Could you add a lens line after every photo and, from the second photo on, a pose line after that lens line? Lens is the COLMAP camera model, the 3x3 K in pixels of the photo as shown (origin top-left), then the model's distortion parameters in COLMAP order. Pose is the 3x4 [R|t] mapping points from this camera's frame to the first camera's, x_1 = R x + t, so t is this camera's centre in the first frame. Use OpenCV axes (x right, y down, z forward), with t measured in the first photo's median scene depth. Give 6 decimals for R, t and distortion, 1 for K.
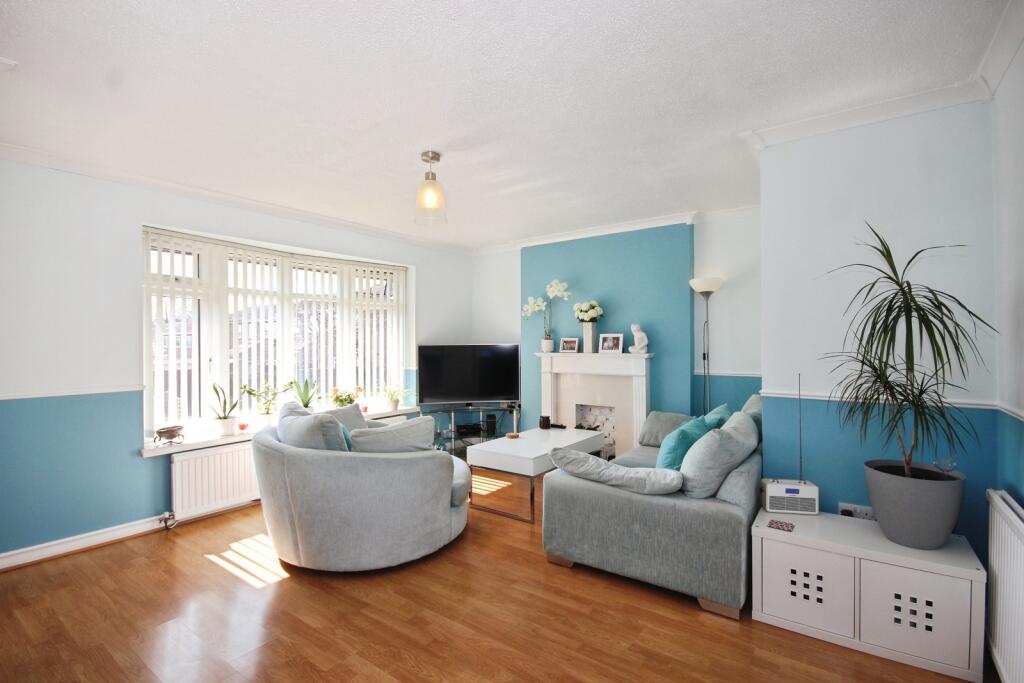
lens RADIAL K [[475.7, 0, 523.3], [0, 475.7, 340.6], [0, 0, 1]] dist [-0.016791, -0.000164]
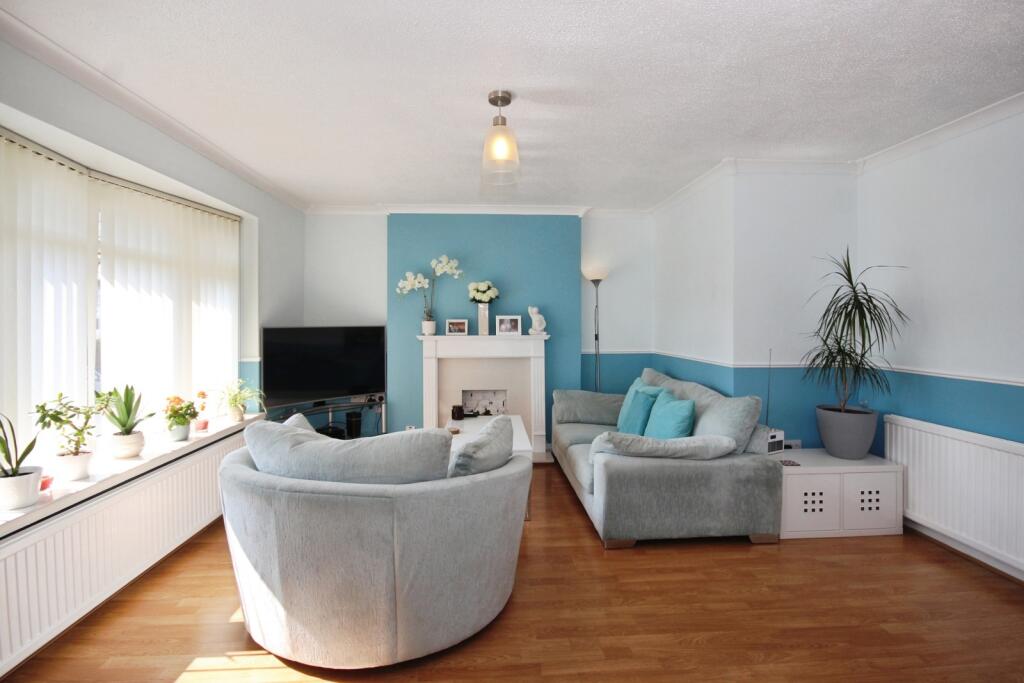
lens RADIAL K [[485.2, 0, 513.9], [0, 485.2, 314.5], [0, 0, 1]] dist [-0.016148, 0.000370]
pose [[0.771668, 0.013098, 0.635891, -0.454970], [-0.005426, 0.999887, -0.014012, -0.002582], [-0.636003, 0.007362, 0.771651, 0.215209]]
